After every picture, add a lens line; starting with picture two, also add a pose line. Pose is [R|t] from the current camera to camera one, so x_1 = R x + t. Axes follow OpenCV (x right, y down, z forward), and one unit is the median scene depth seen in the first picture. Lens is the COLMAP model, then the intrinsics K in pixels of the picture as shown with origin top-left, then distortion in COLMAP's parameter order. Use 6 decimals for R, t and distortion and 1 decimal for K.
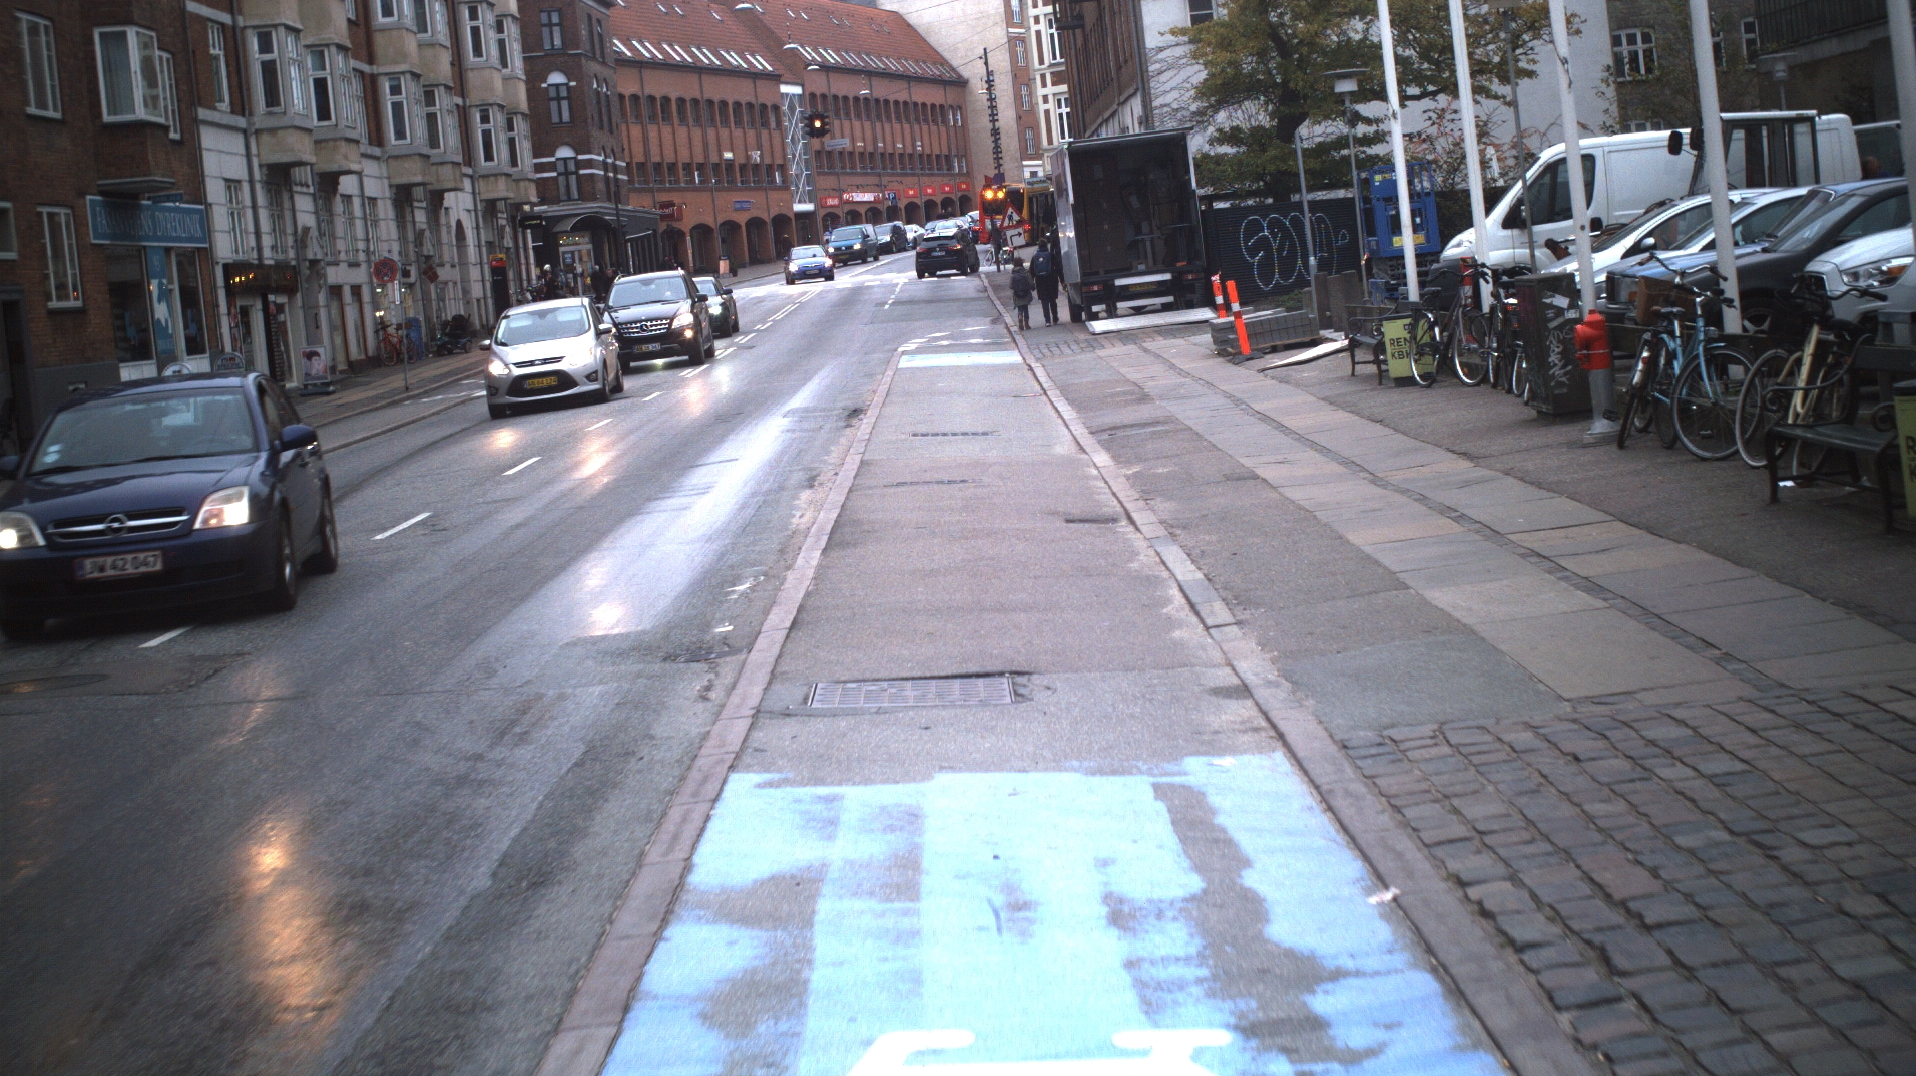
lens RADIAL K [[3562.9, 0, 958.0], [0, 3562.9, 538.0], [0, 0, 1]] dist [-0.293586, 0.433882]
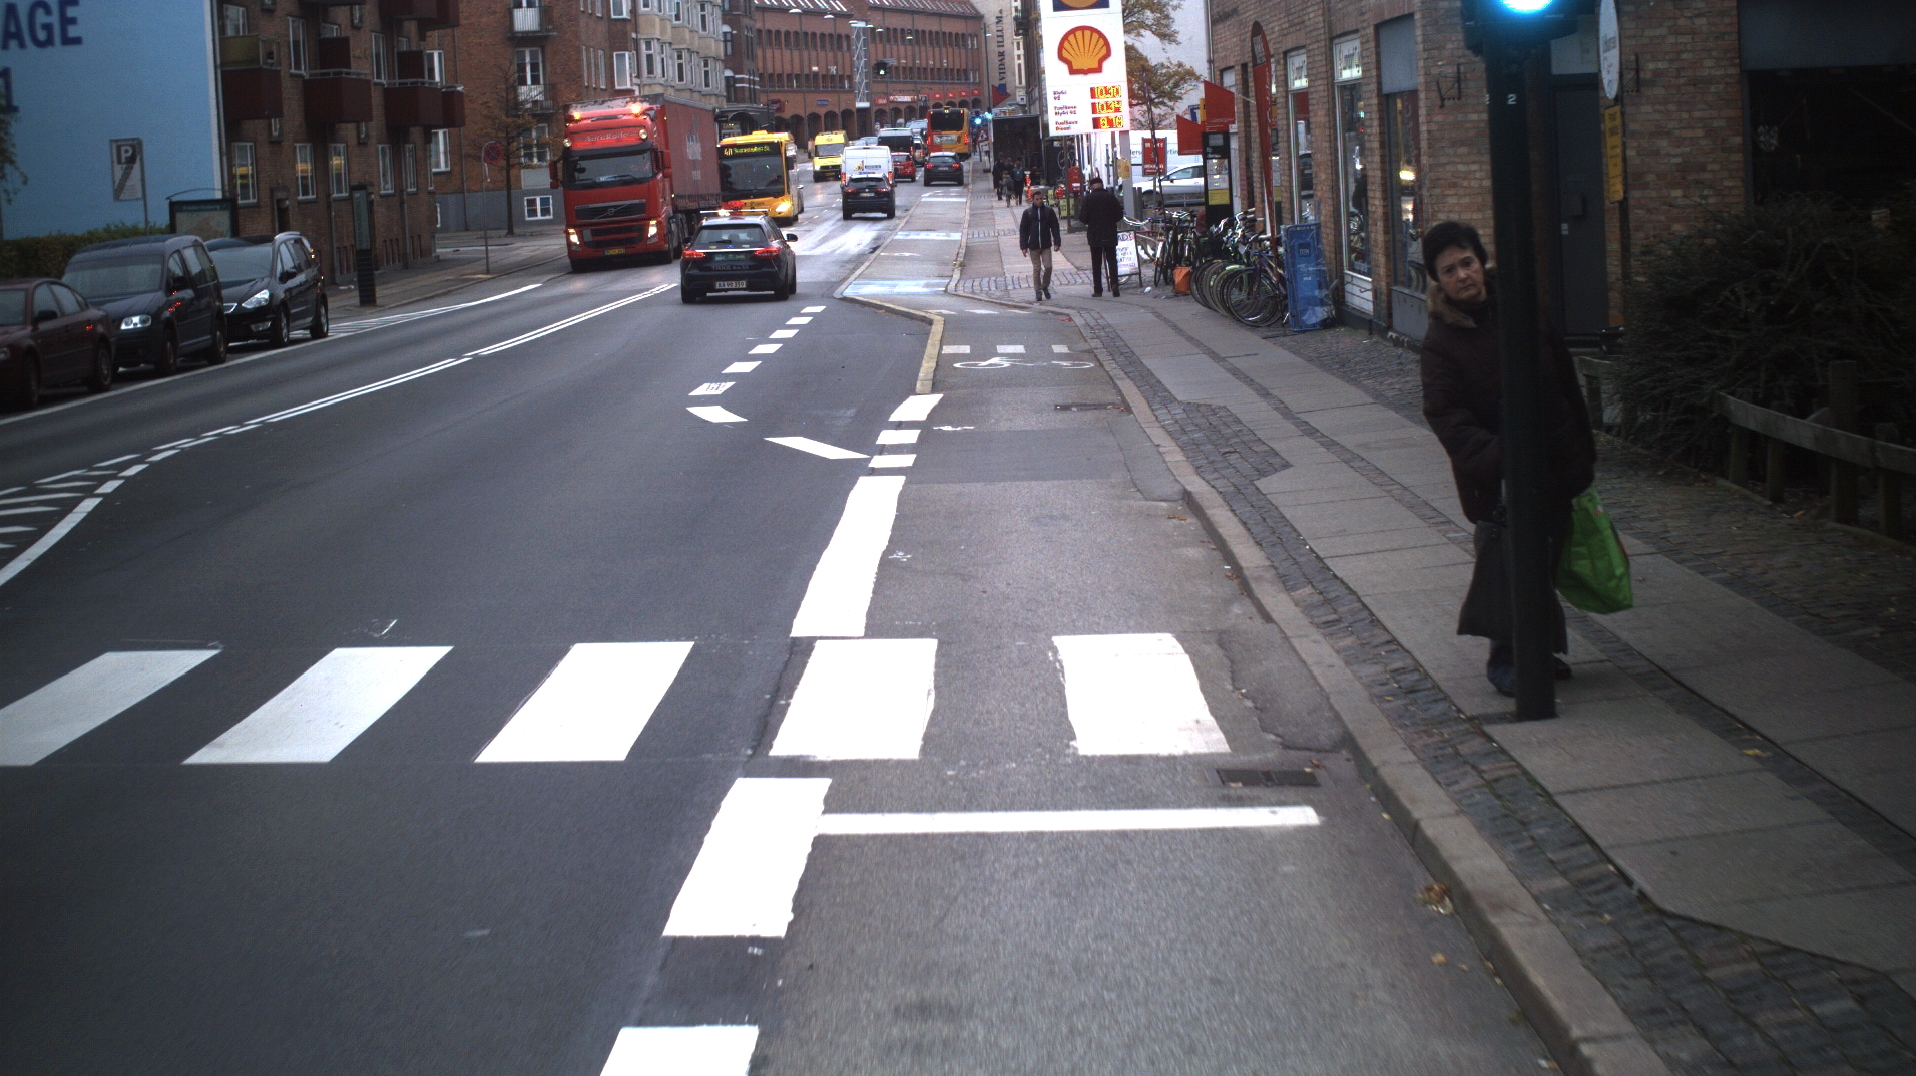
lens RADIAL K [[3562.9, 0, 958.0], [0, 3562.9, 538.0], [0, 0, 1]] dist [-0.293586, 0.433882]
pose [[0.998486, 0.054962, -0.002169, 0.012109], [-0.054848, 0.997840, 0.036150, 0.041674], [0.004151, -0.035976, 0.999344, -0.656542]]
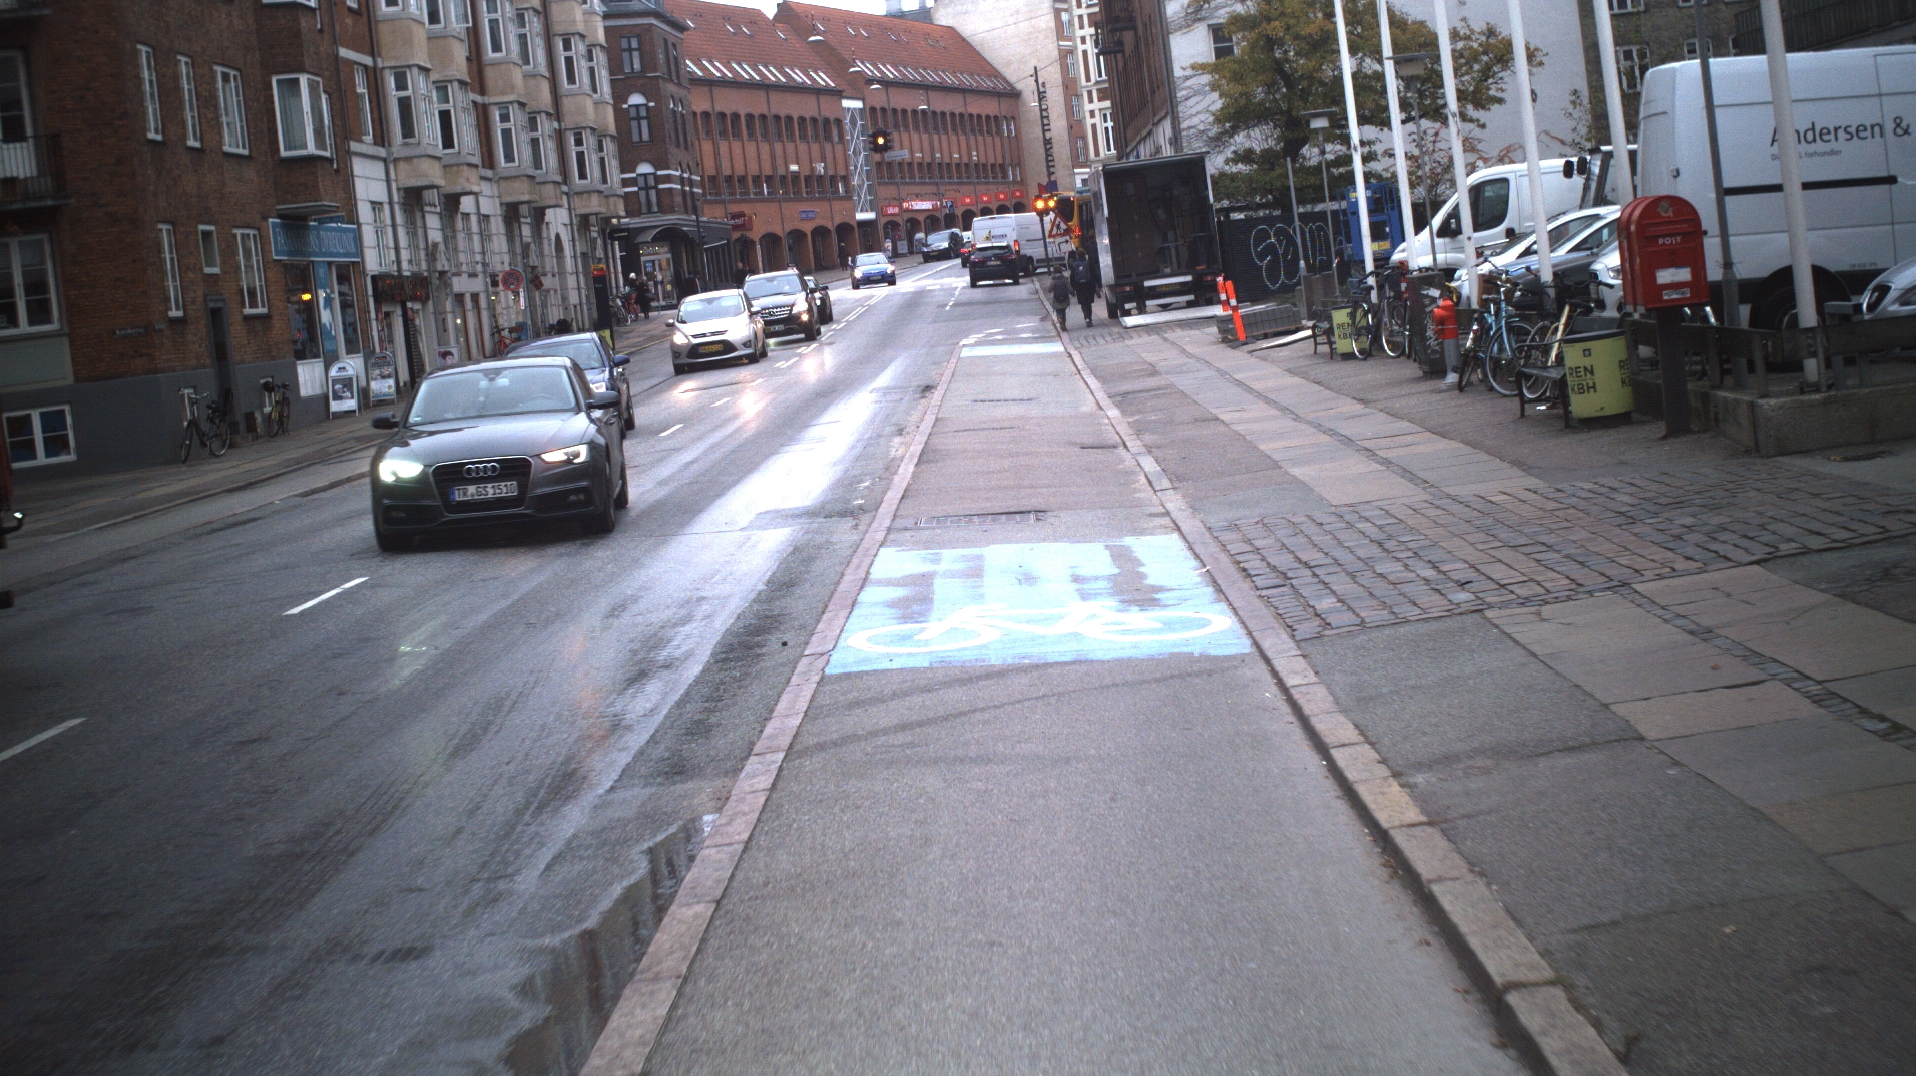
lens RADIAL K [[3562.9, 0, 958.0], [0, 3562.9, 538.0], [0, 0, 1]] dist [-0.293586, 0.433882]
pose [[0.999811, -0.009998, -0.016651, 0.000646], [0.009979, 0.999949, -0.001223, 0.005393], [0.016663, 0.001057, 0.999861, -0.072982]]
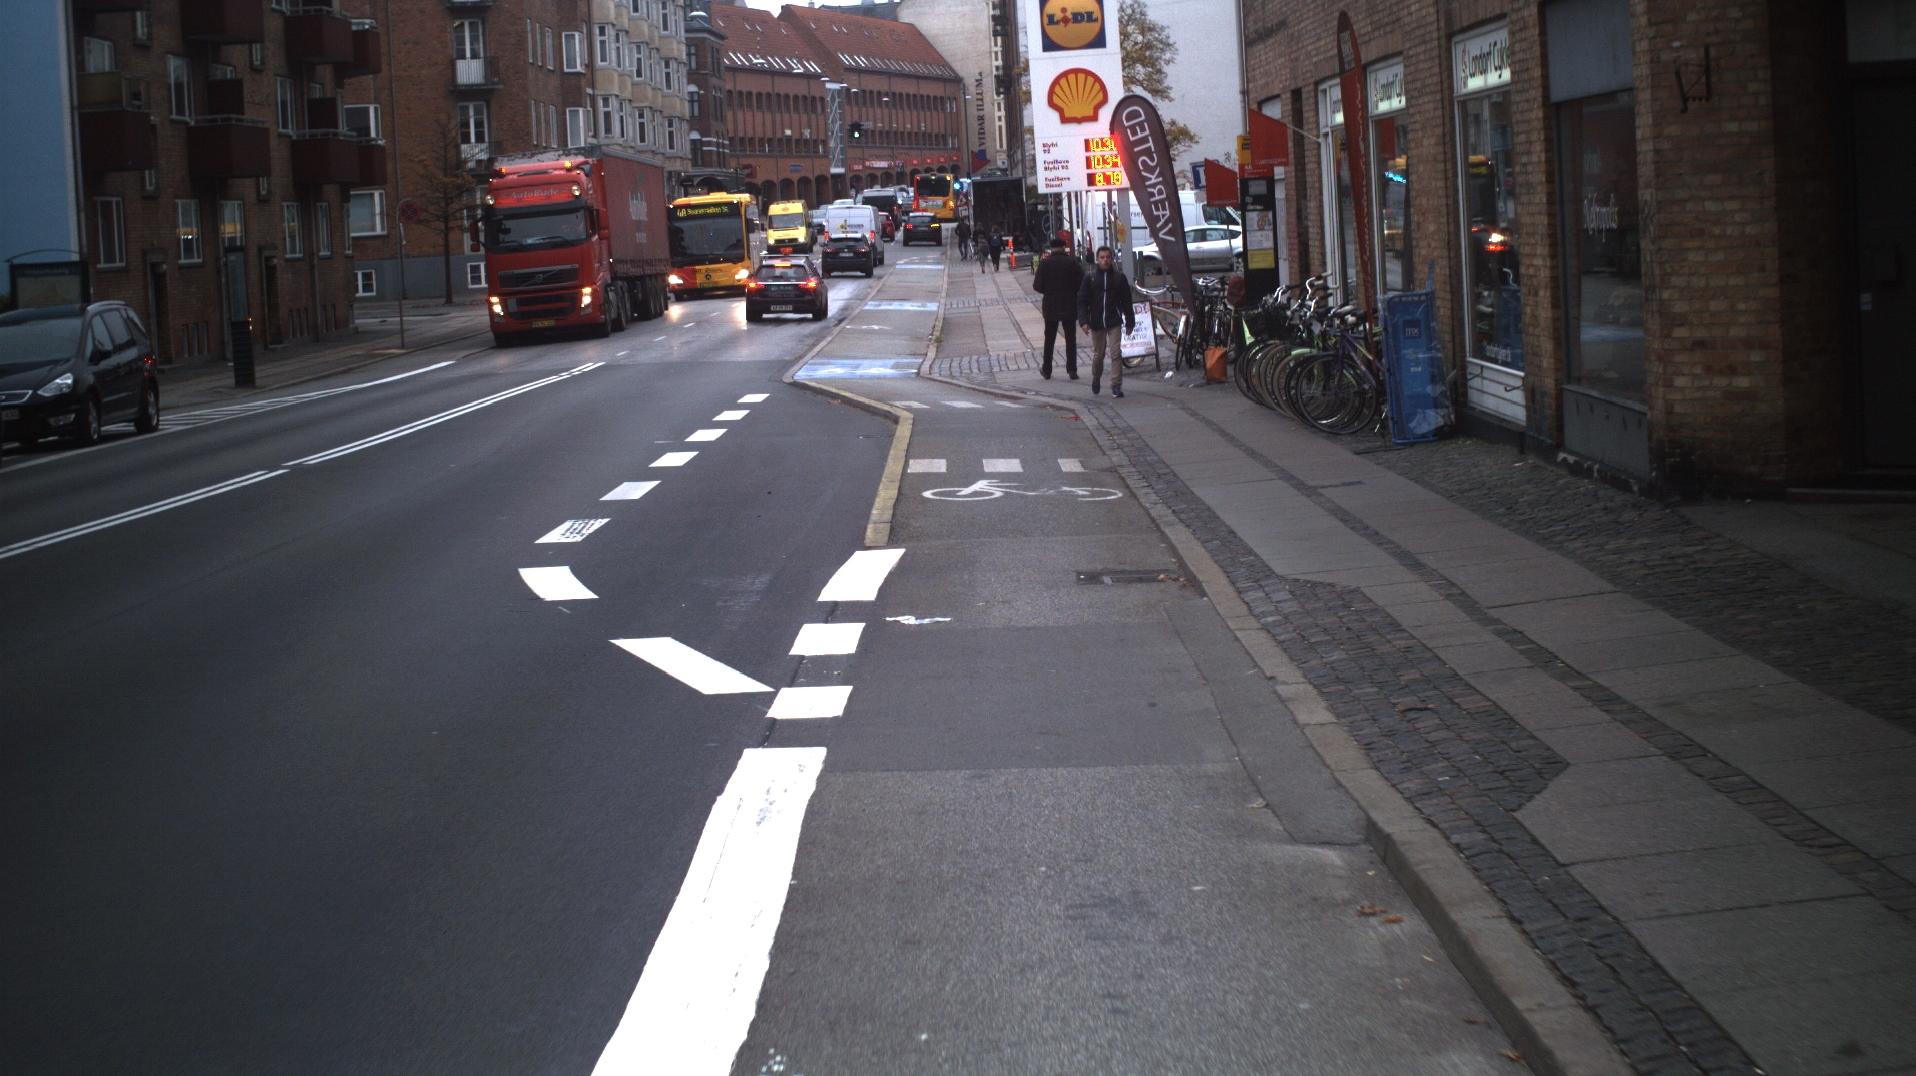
lens RADIAL K [[3562.9, 0, 958.0], [0, 3562.9, 538.0], [0, 0, 1]] dist [-0.293586, 0.433882]
pose [[0.998415, 0.056211, 0.002843, 0.011963], [-0.056251, 0.998282, 0.016422, 0.037910], [-0.001915, -0.016556, 0.999861, -0.583724]]
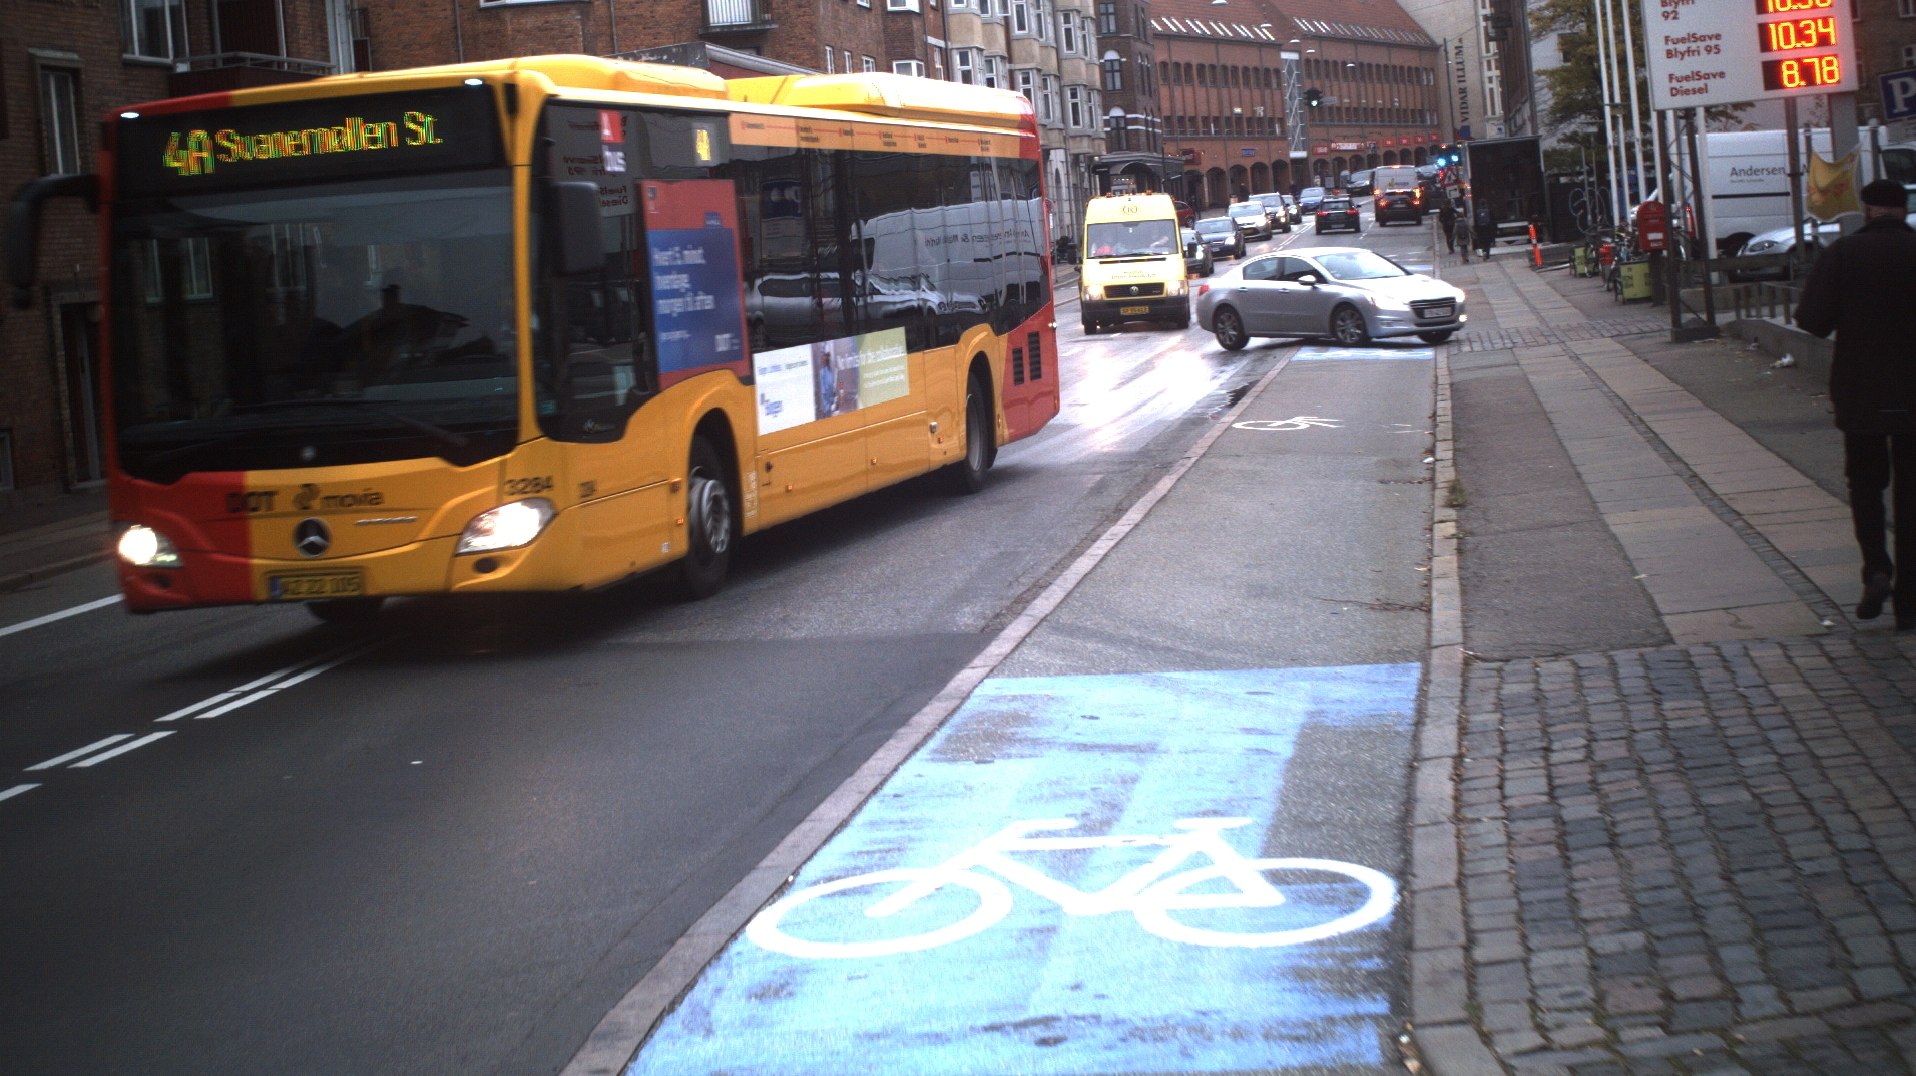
lens RADIAL K [[3562.9, 0, 958.0], [0, 3562.9, 538.0], [0, 0, 1]] dist [-0.293586, 0.433882]
pose [[0.990645, 0.029720, -0.133186, 0.008426], [-0.027046, 0.999395, 0.021846, 0.019301], [0.133755, -0.018040, 0.990850, -0.291361]]
